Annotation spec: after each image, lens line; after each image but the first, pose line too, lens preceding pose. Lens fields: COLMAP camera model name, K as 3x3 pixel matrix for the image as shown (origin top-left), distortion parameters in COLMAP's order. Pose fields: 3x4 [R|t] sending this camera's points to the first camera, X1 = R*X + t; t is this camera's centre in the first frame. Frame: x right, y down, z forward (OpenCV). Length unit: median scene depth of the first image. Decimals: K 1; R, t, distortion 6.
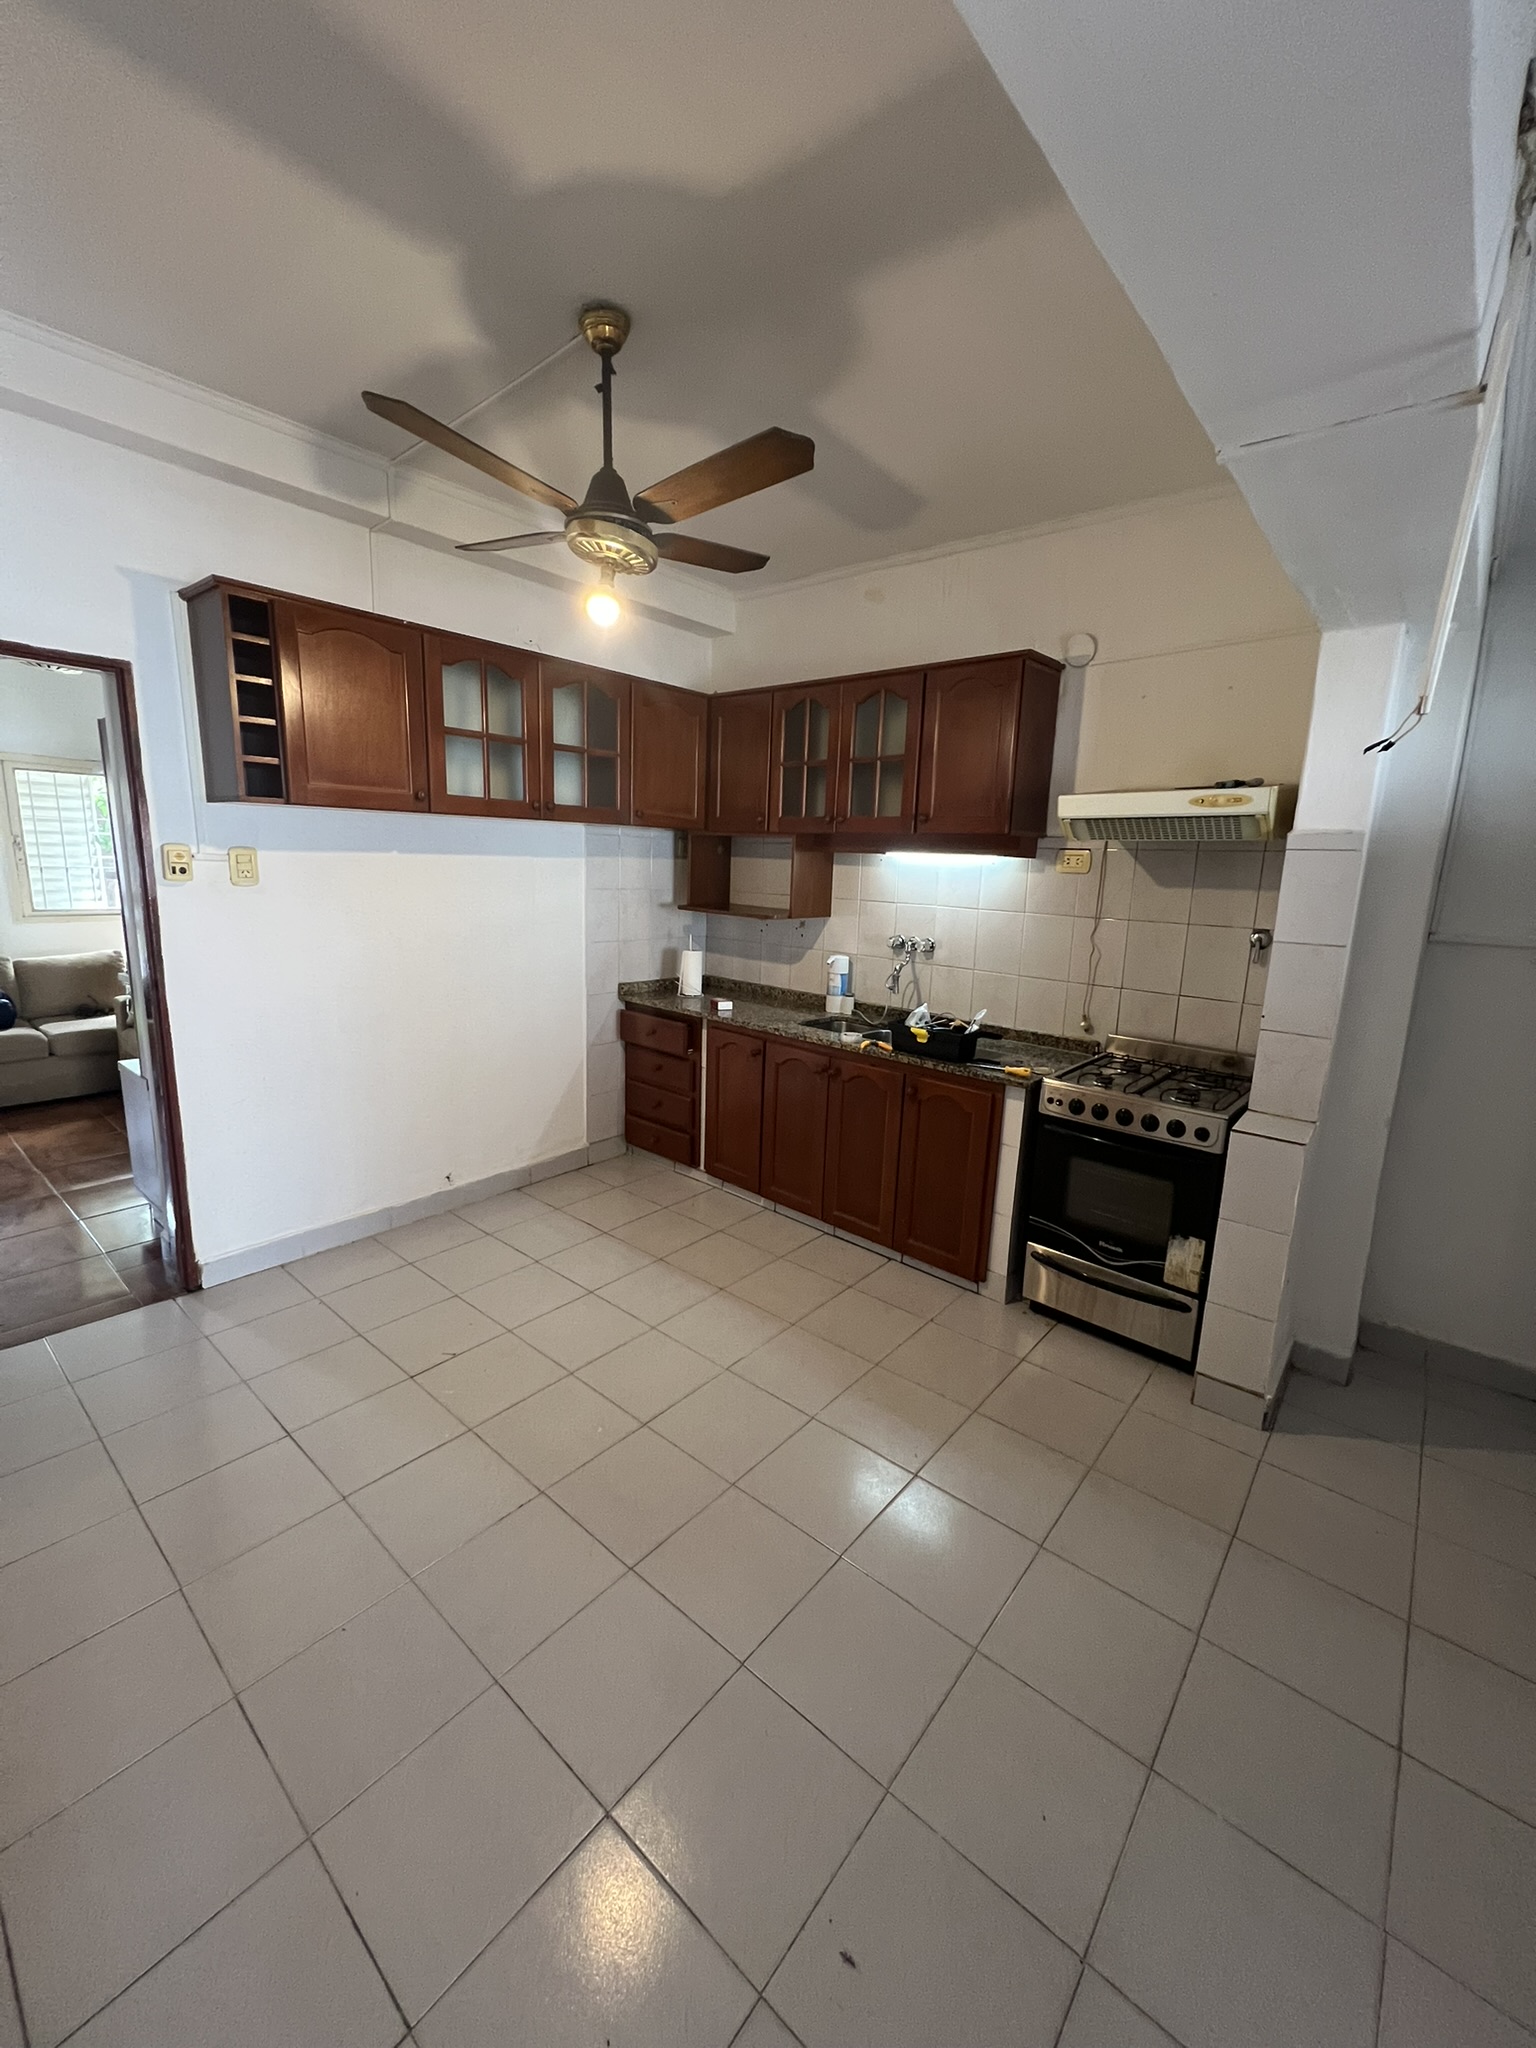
lens RADIAL K [[822.2, 0, 769.7], [0, 822.2, 1016.8], [0, 0, 1]] dist [-0.001626, 0.000204]
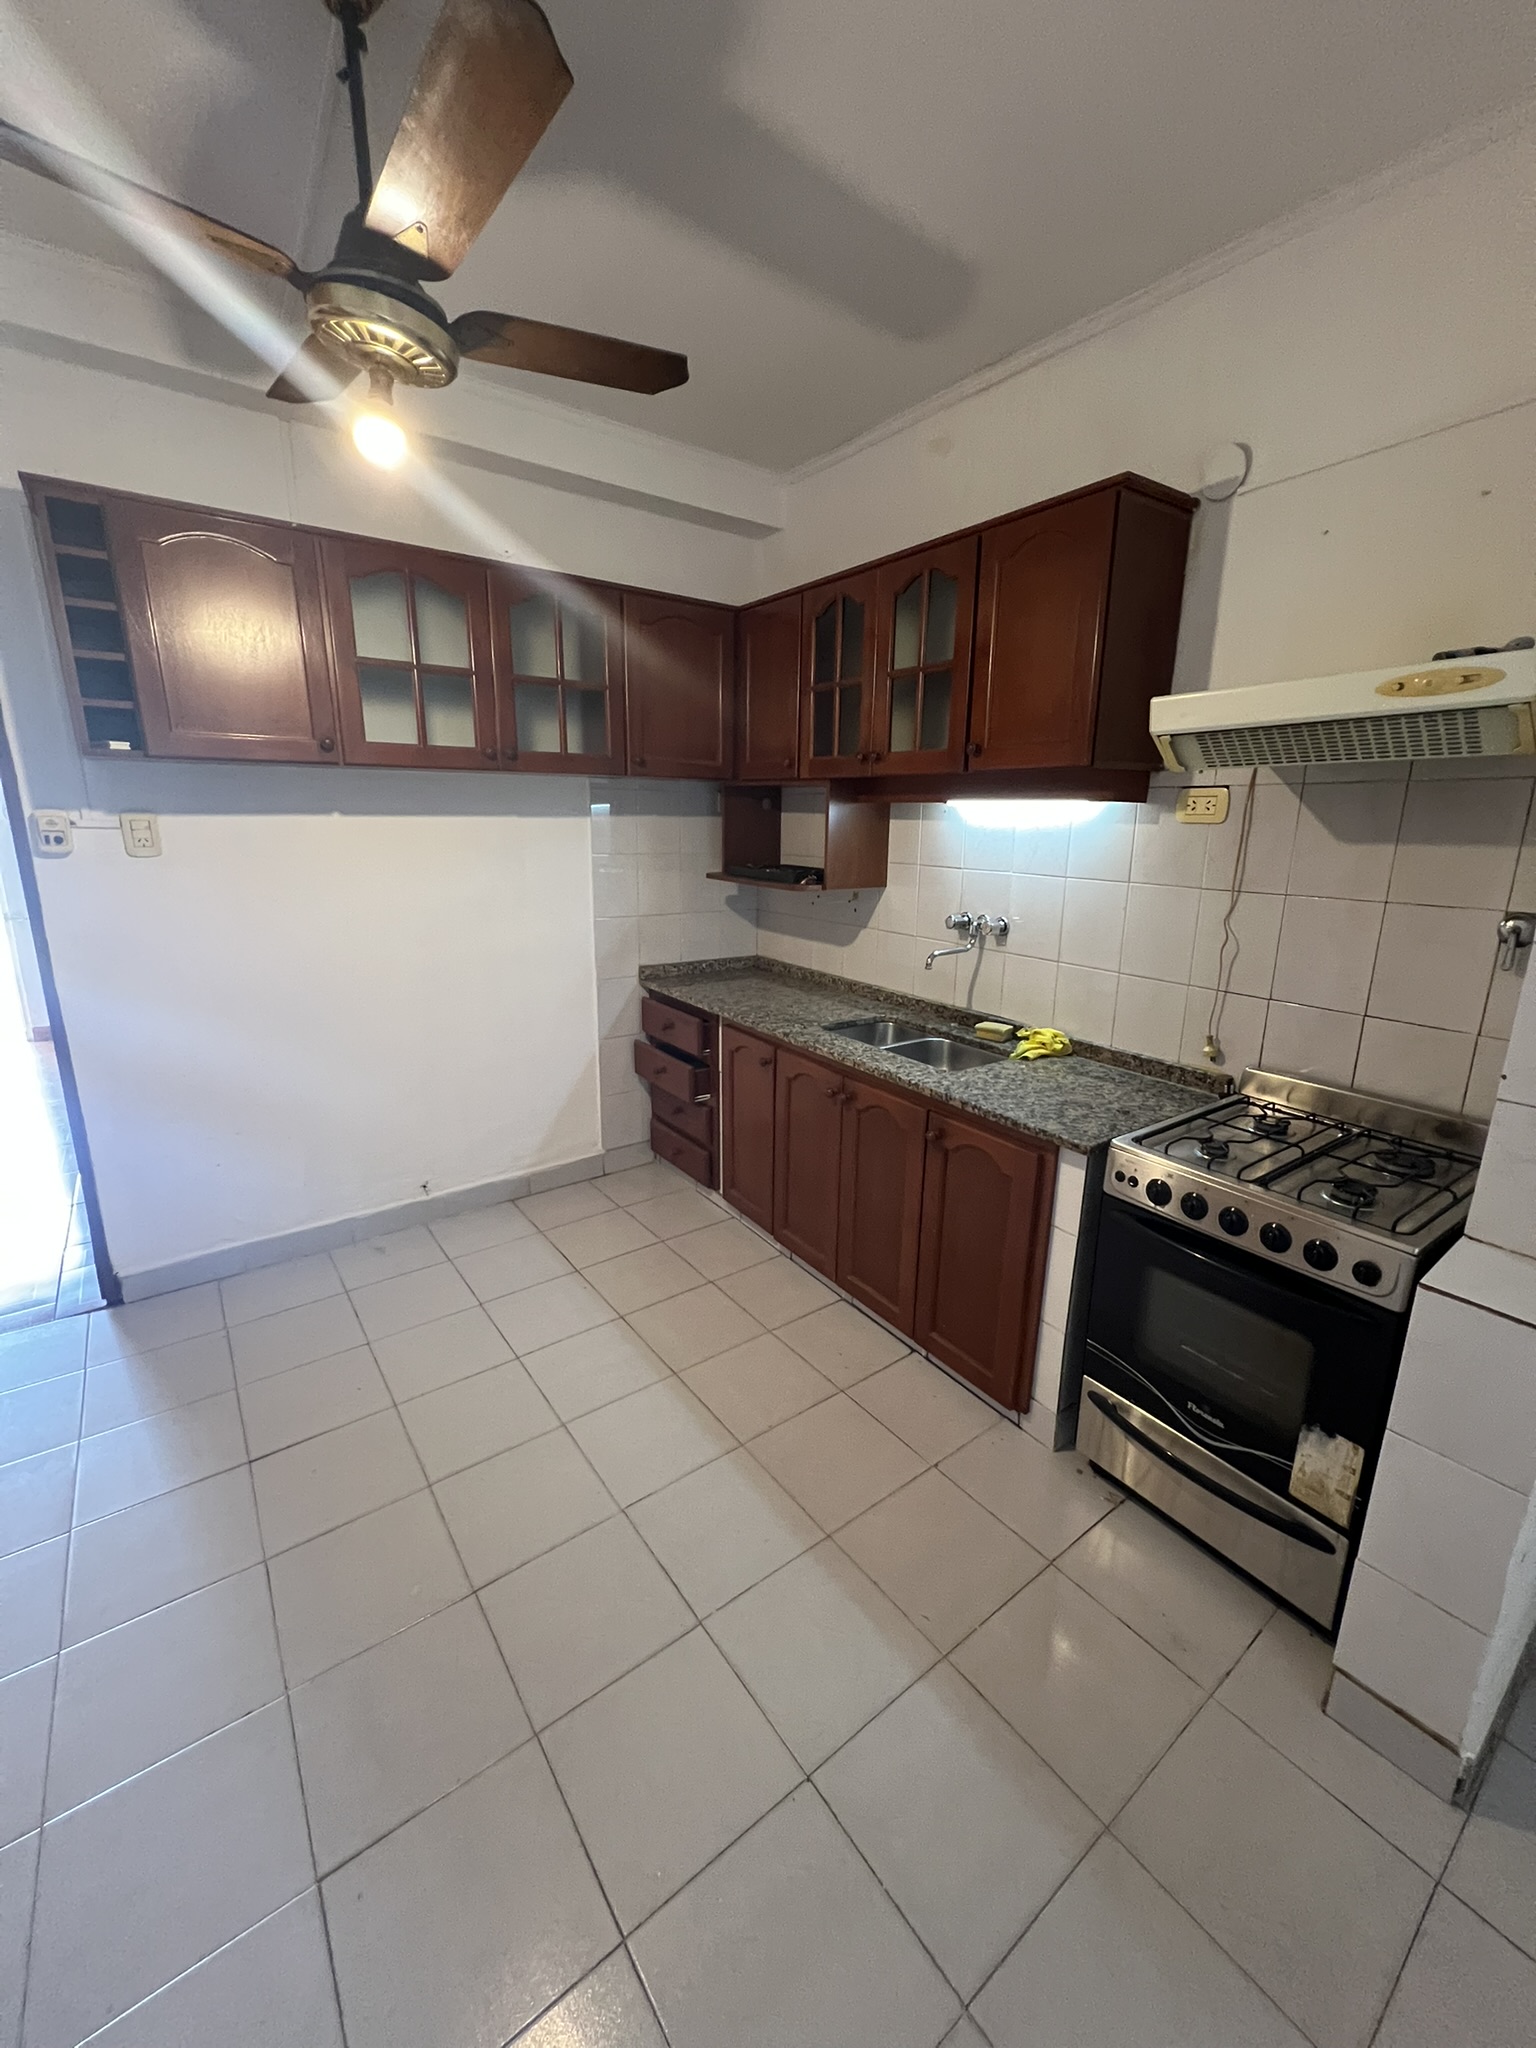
lens RADIAL K [[822.2, 0, 768.9], [0, 822.2, 1016.9], [0, 0, 1]] dist [-0.001626, 0.000204]
pose [[0.973987, 0.032699, -0.224232, 0.190337], [-0.022558, 0.998610, 0.047642, -0.043726], [0.225479, -0.041344, 0.973370, 0.277502]]
